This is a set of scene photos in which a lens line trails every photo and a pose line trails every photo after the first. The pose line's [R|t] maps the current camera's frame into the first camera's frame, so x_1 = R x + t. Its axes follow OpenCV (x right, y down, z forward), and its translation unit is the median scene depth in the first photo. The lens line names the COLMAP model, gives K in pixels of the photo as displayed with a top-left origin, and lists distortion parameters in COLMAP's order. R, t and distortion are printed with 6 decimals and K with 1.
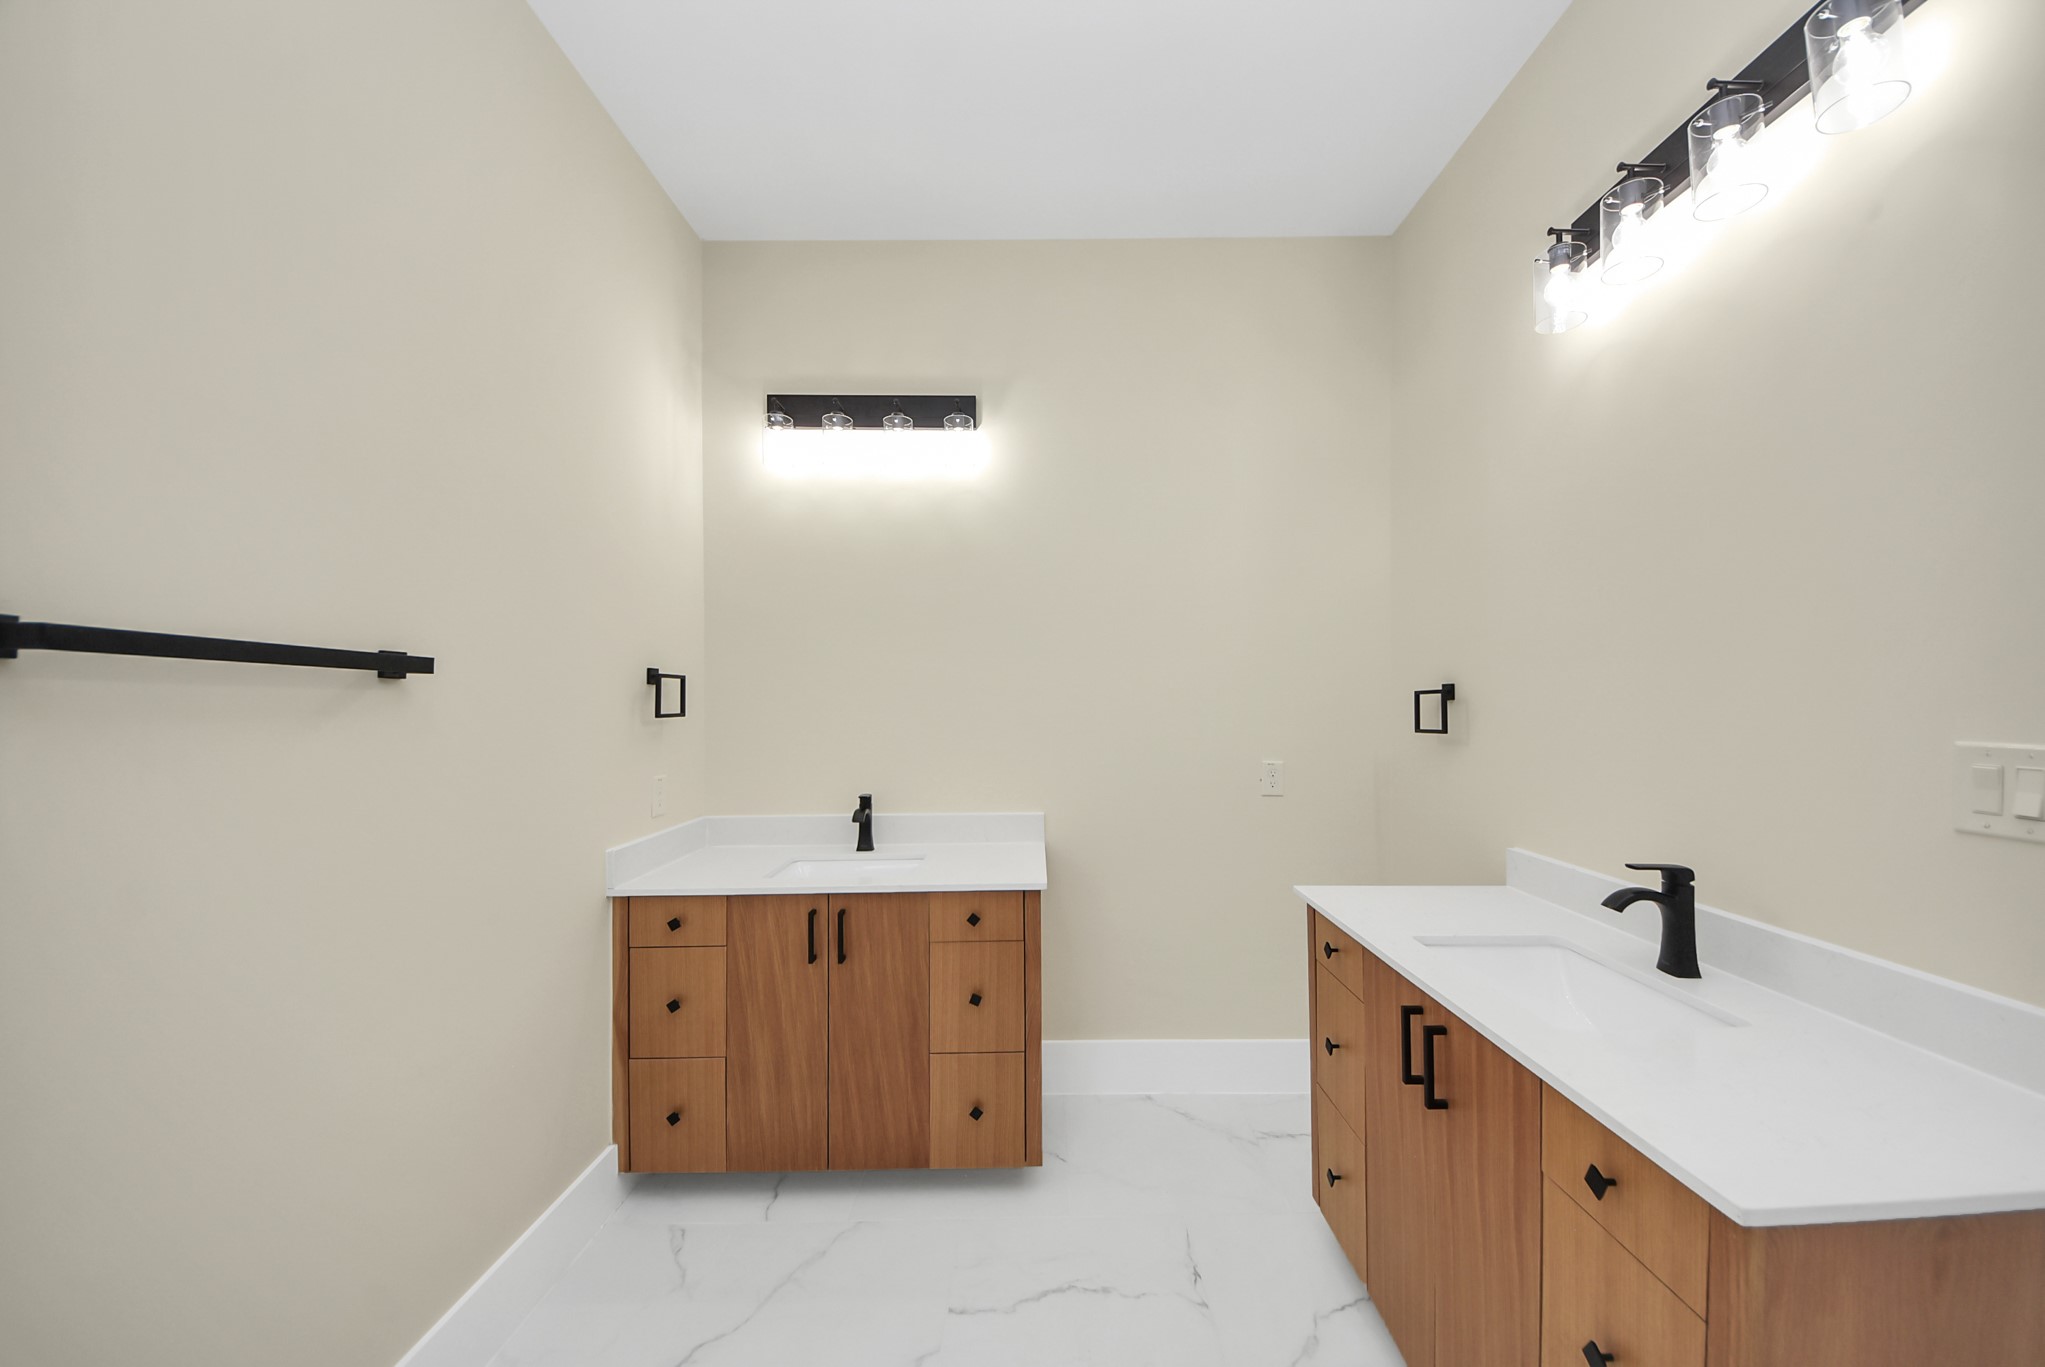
lens RADIAL K [[719.6, 0, 1026.6], [0, 719.6, 668.3], [0, 0, 1]] dist [0.047088, -0.025294]
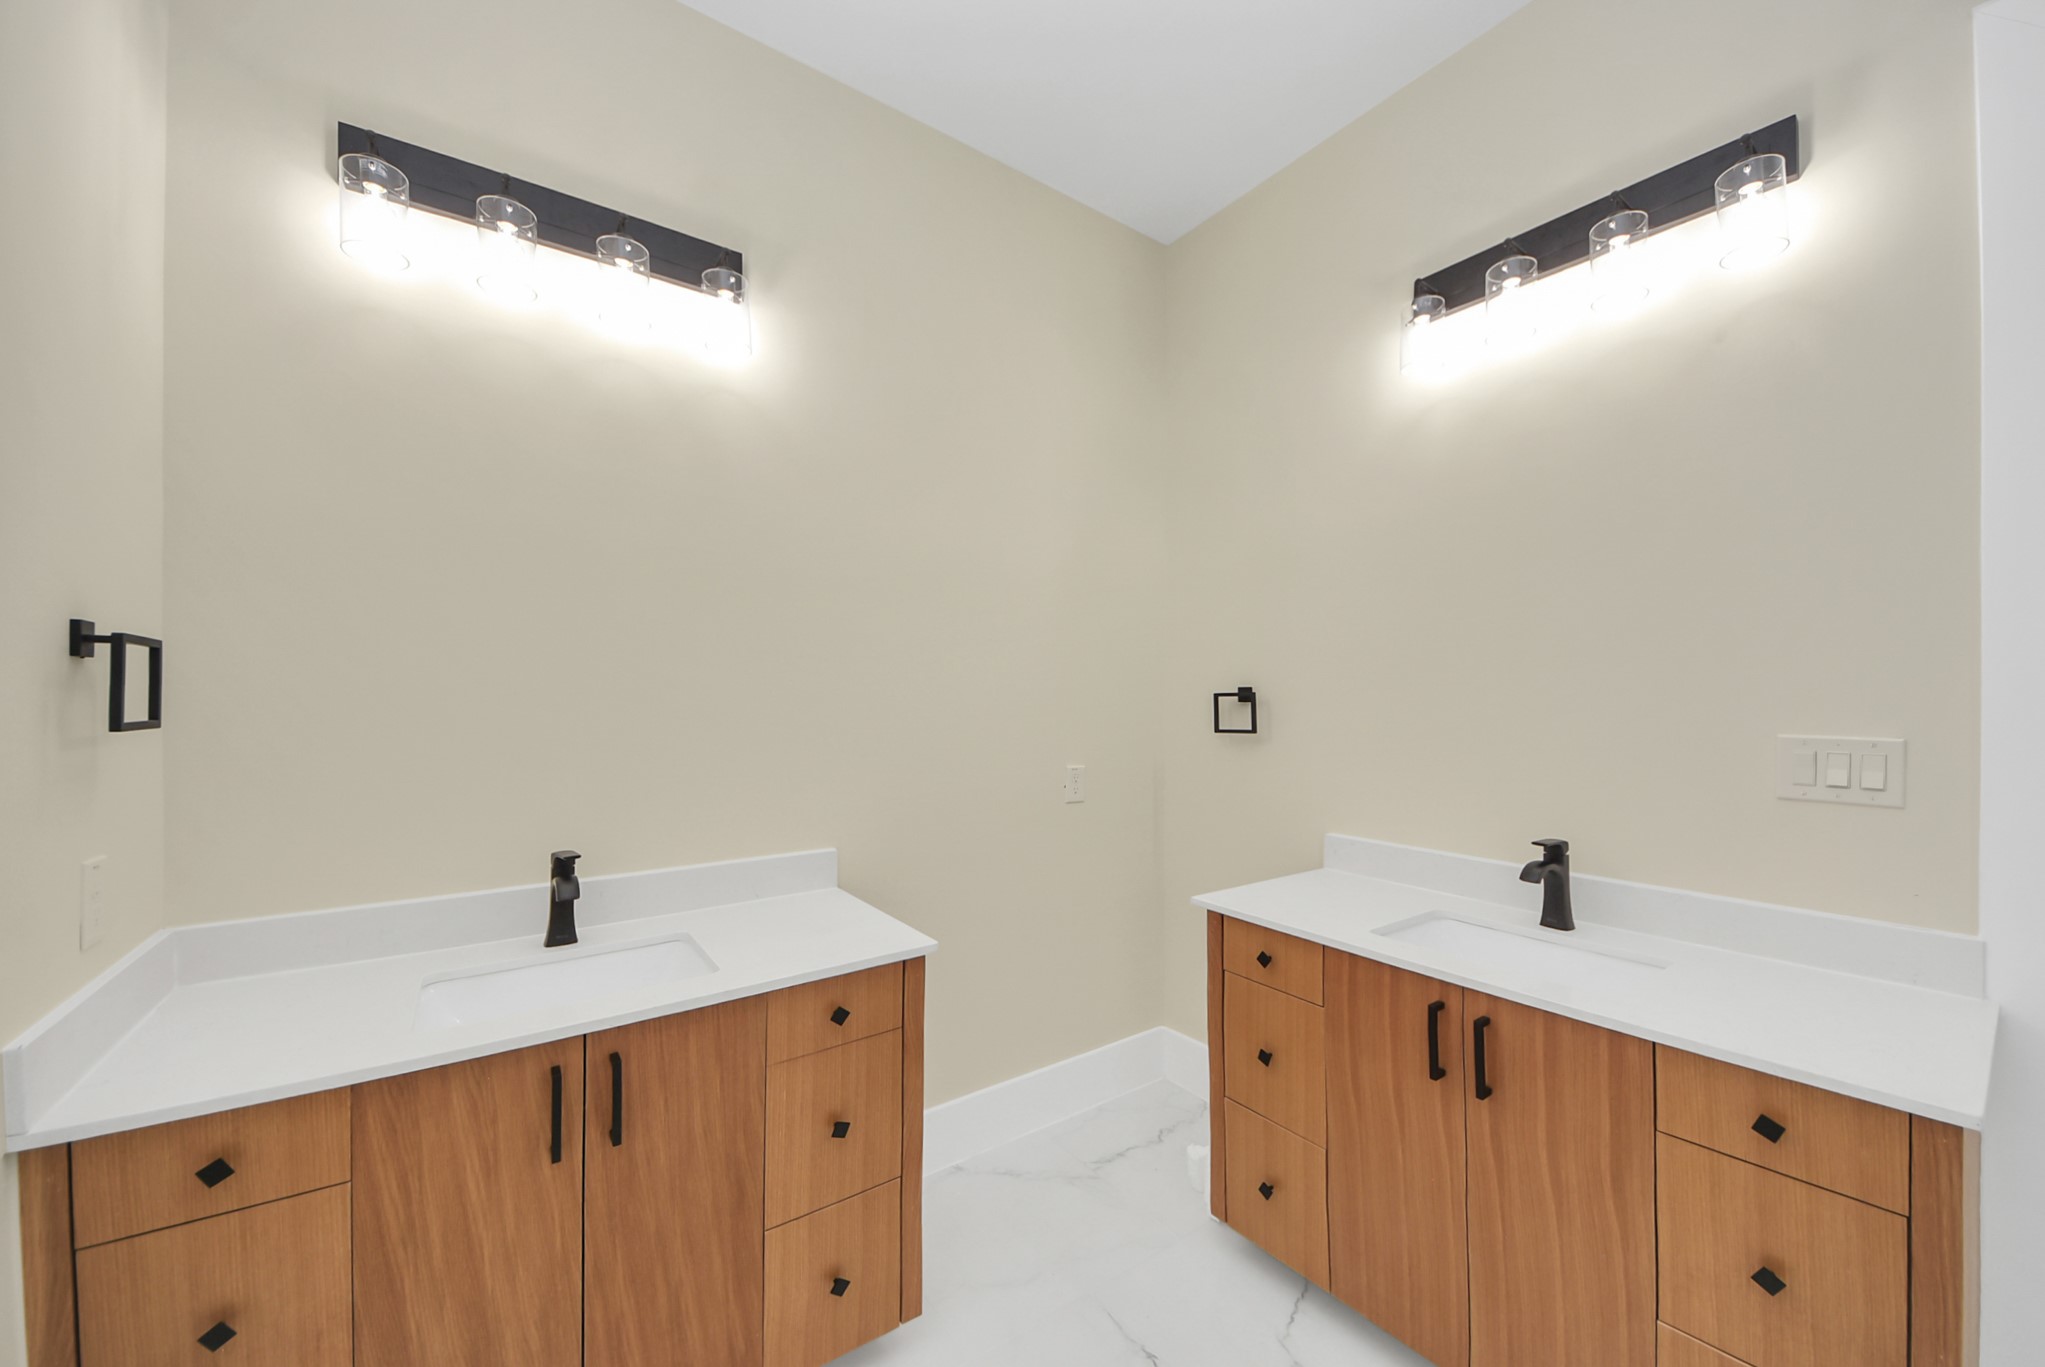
lens RADIAL K [[746.0, 0, 1030.8], [0, 746.0, 690.1], [0, 0, 1]] dist [0.044576, -0.029385]
pose [[0.808503, 0.010588, 0.588397, -0.348098], [-0.029030, 0.999338, 0.021908, 0.011740], [-0.587776, -0.034794, 0.808275, 0.311240]]
